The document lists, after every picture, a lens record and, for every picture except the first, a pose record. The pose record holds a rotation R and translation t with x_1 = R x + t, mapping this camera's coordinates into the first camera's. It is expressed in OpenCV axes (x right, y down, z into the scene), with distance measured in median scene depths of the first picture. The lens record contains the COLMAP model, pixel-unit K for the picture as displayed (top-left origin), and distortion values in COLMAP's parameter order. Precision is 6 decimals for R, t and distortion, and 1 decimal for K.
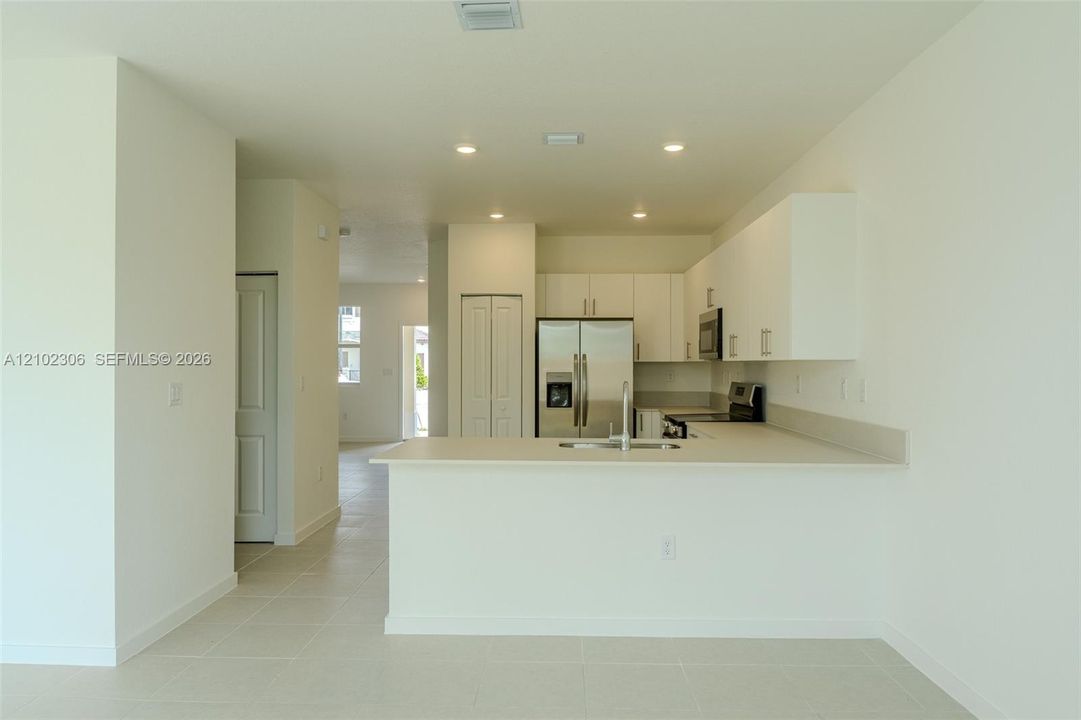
lens RADIAL K [[730.1, 0, 539.5], [0, 730.1, 368.2], [0, 0, 1]] dist [-0.016061, -0.006467]
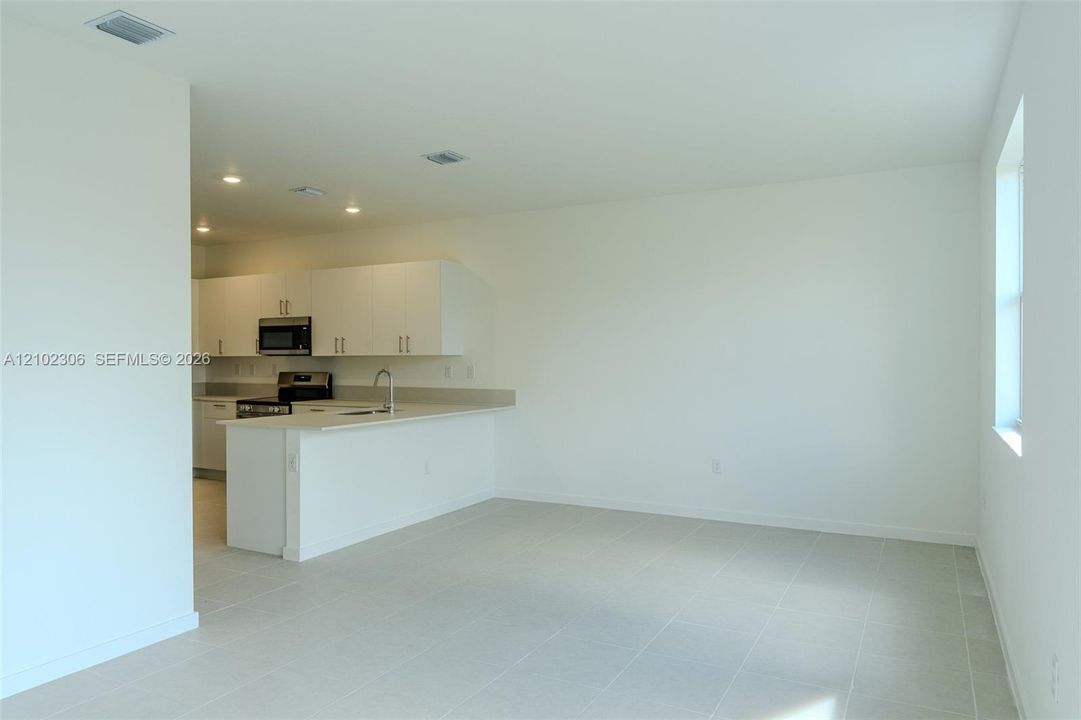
lens RADIAL K [[730.1, 0, 540.7], [0, 730.1, 360.2], [0, 0, 1]] dist [-0.016061, -0.006467]
pose [[0.444837, -0.001778, 0.895610, -0.949363], [0.007212, 0.999973, -0.001597, 0.003661], [-0.895583, 0.007170, 0.444837, 0.010657]]
